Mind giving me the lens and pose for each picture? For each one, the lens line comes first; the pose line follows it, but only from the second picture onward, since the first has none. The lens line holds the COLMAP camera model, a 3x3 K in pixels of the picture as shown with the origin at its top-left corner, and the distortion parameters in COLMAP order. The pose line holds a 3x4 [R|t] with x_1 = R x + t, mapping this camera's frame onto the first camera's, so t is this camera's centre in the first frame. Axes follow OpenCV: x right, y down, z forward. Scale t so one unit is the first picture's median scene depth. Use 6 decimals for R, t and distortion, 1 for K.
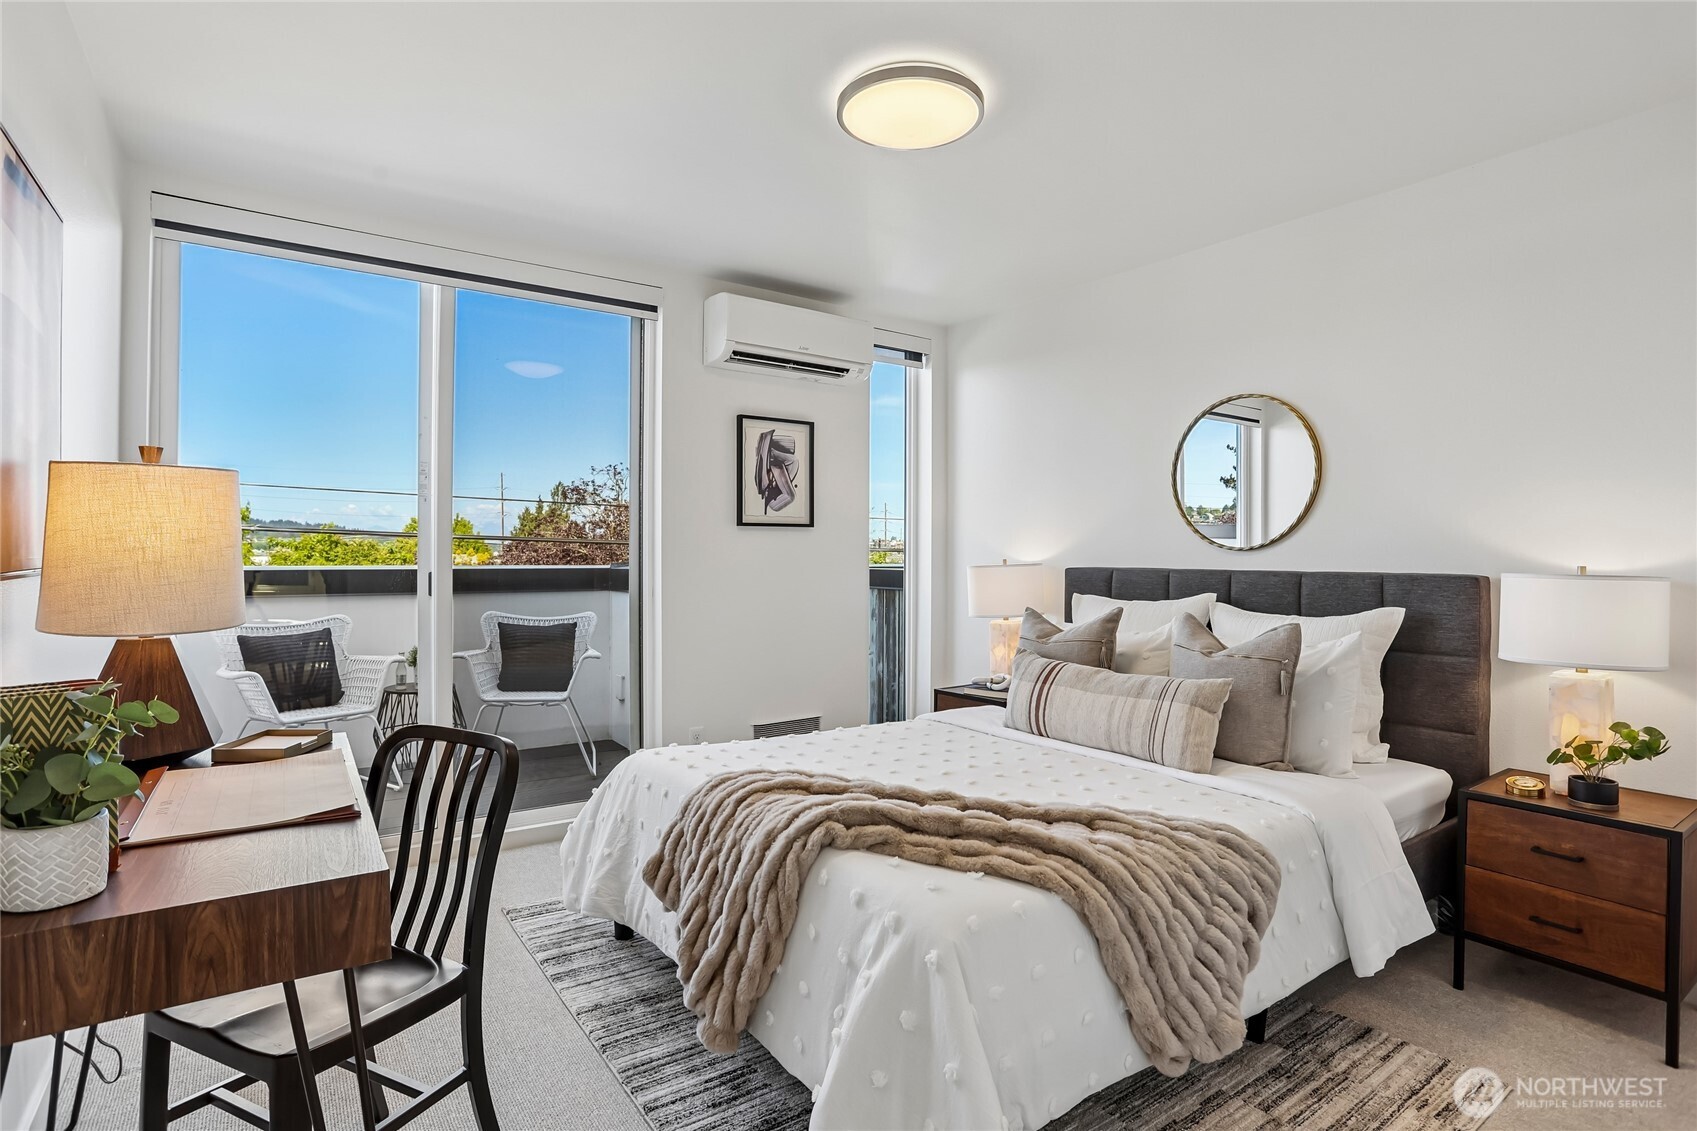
lens RADIAL K [[845.4, 0, 843.2], [0, 845.4, 557.3], [0, 0, 1]] dist [-0.092597, 0.054960]
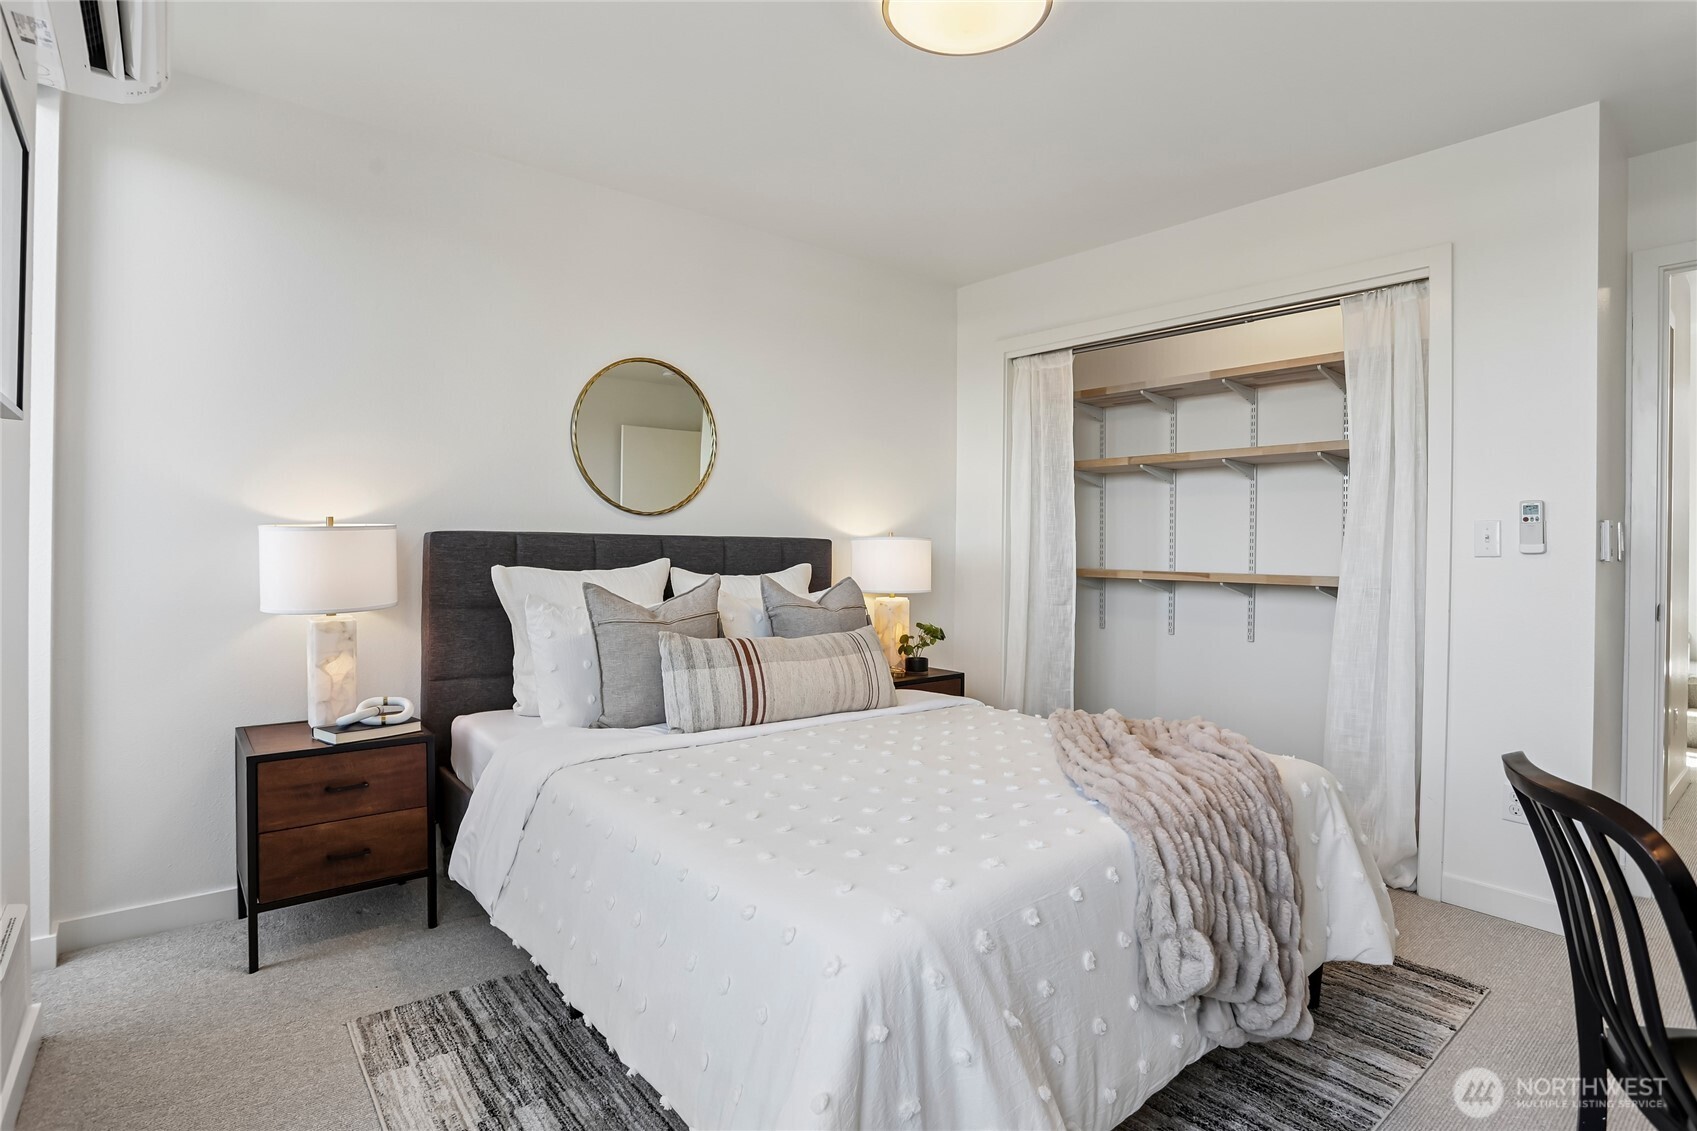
lens RADIAL K [[845.4, 0, 843.2], [0, 845.4, 557.3], [0, 0, 1]] dist [-0.092597, 0.054960]
pose [[-0.069182, -0.021383, 0.997375, -0.577404], [-0.007827, 0.999751, 0.020891, 0.021275], [-0.997573, -0.006361, -0.069332, 0.918276]]
